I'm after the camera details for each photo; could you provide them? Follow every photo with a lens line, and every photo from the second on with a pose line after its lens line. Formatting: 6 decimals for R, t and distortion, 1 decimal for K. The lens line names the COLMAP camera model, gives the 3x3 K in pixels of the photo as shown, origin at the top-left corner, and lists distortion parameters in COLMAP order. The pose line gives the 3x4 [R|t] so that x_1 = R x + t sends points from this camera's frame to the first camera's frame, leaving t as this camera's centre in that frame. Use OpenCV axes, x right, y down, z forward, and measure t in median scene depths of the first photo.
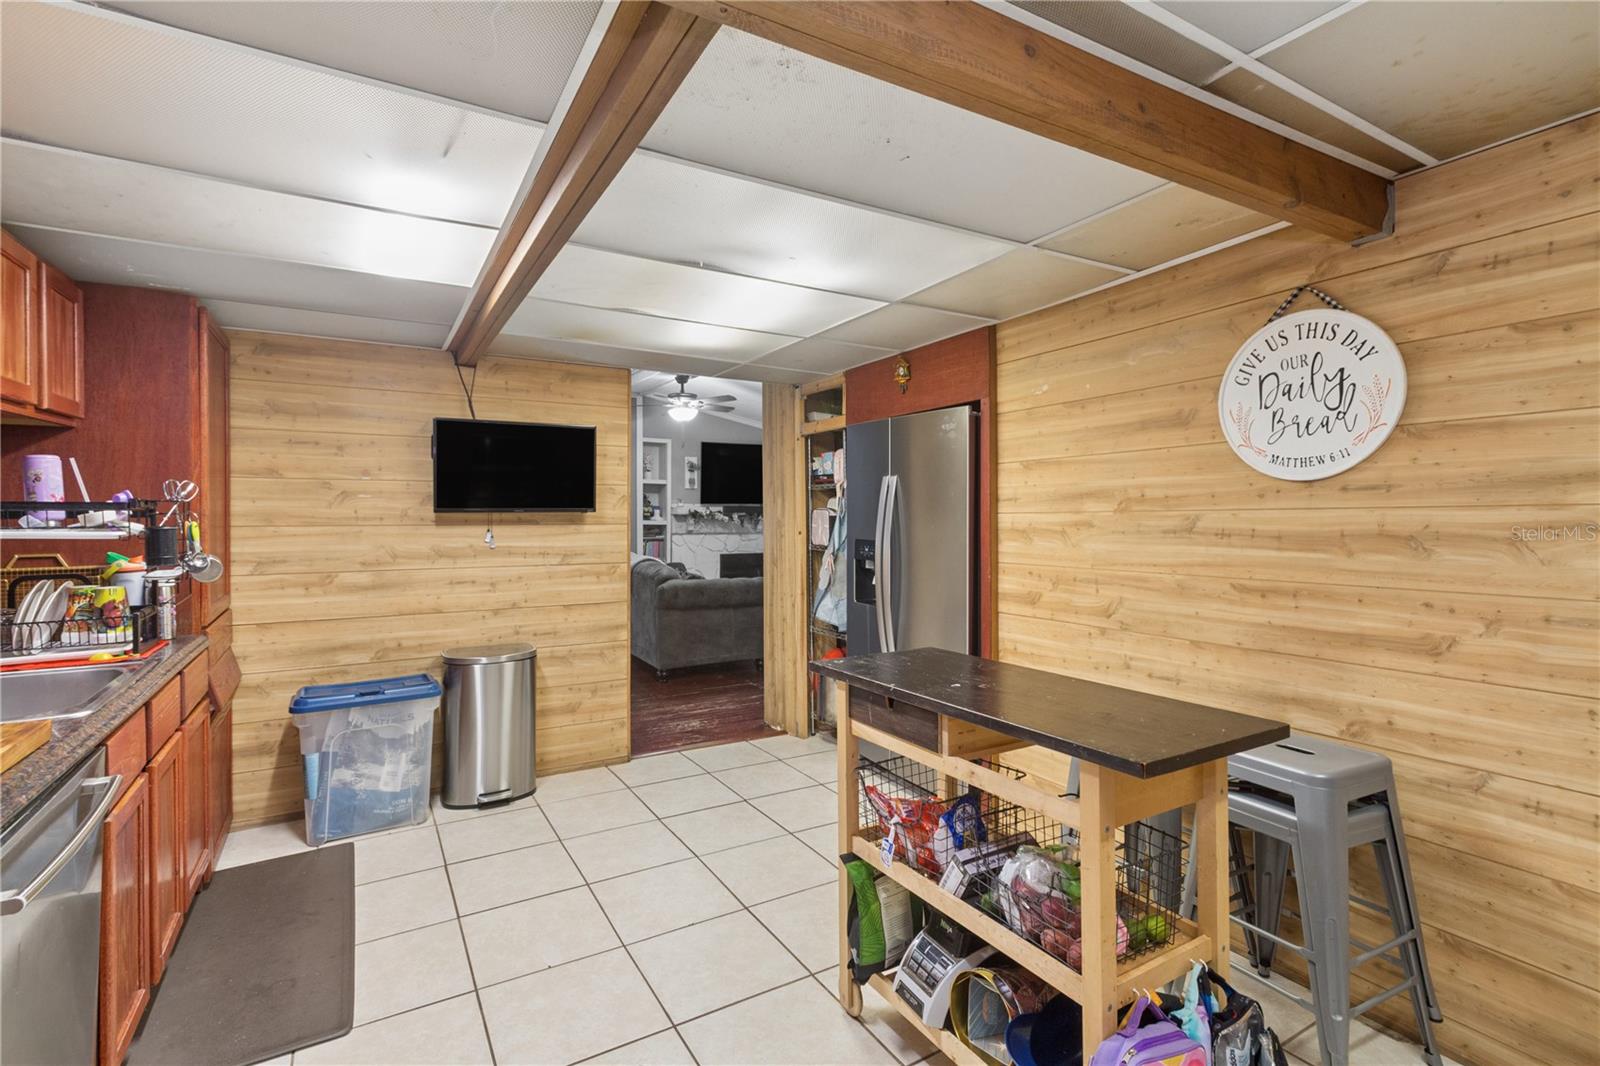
lens RADIAL K [[744.6, 0, 799.1], [0, 744.6, 521.8], [0, 0, 1]] dist [0.000049, -0.000001]
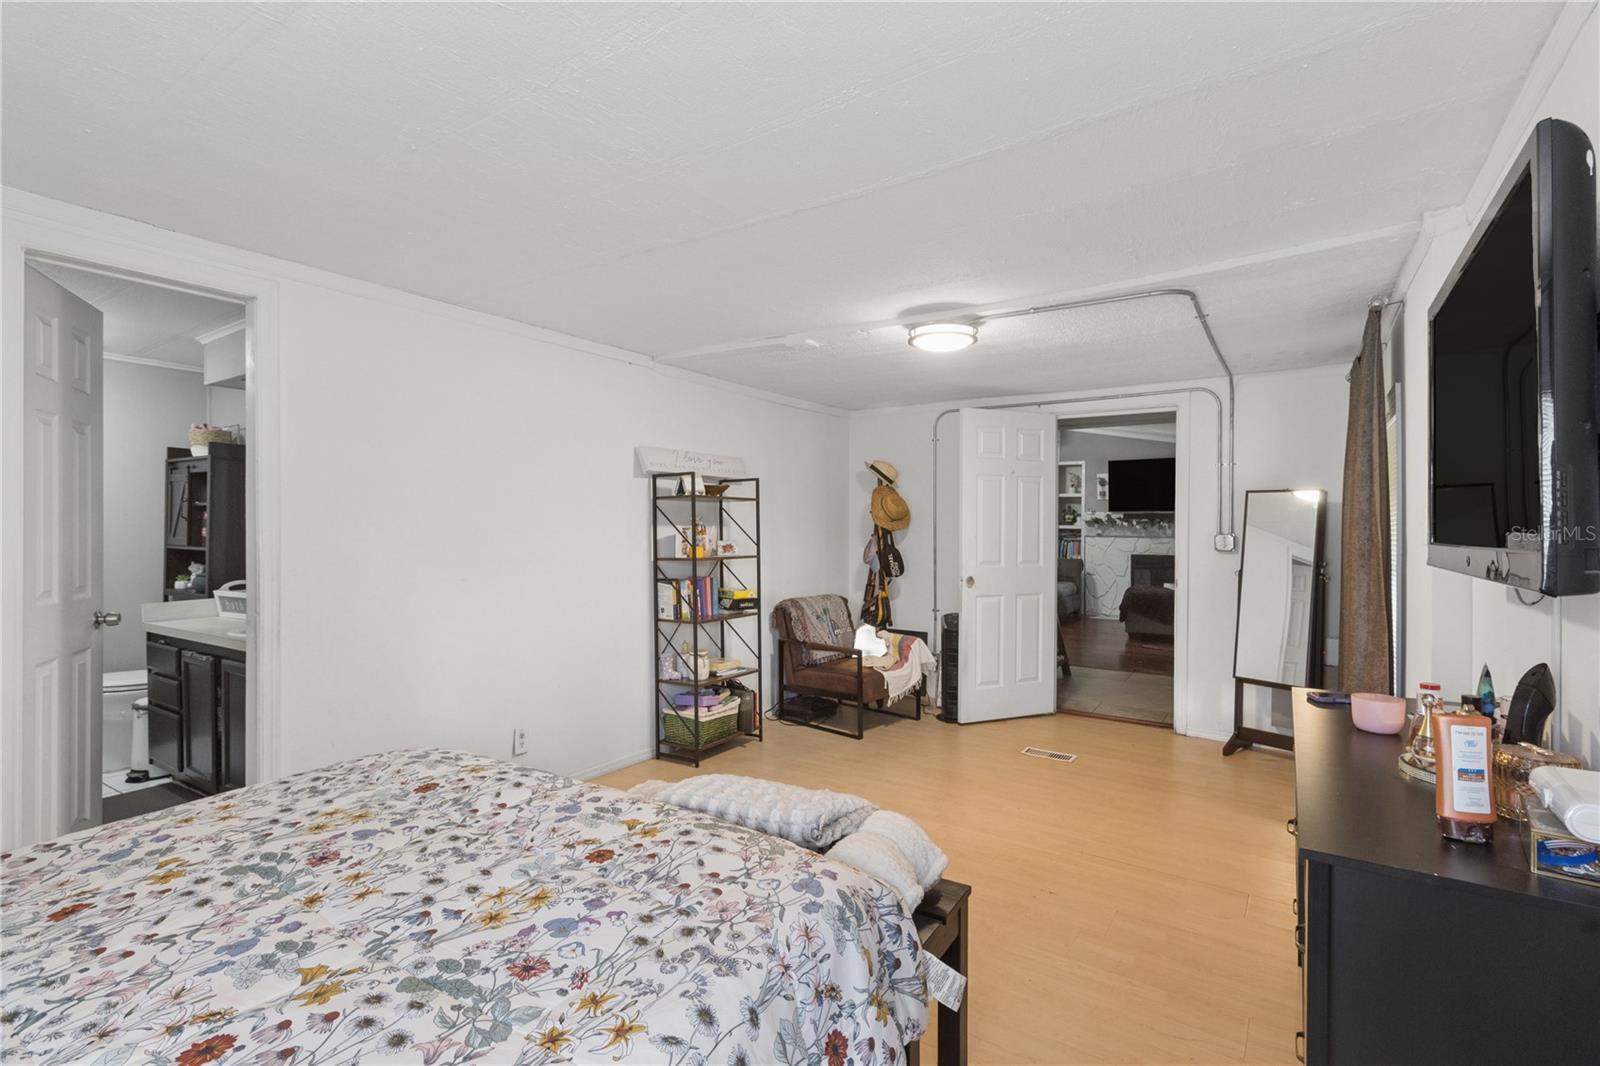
lens RADIAL K [[744.6, 0, 801.0], [0, 744.6, 529.4], [0, 0, 1]] dist [0.000049, -0.000001]
pose [[0.441435, 0.007322, -0.897263, 0.738218], [-0.014645, 0.999892, 0.000955, 0.010668], [0.897174, 0.012718, 0.441495, 0.014362]]
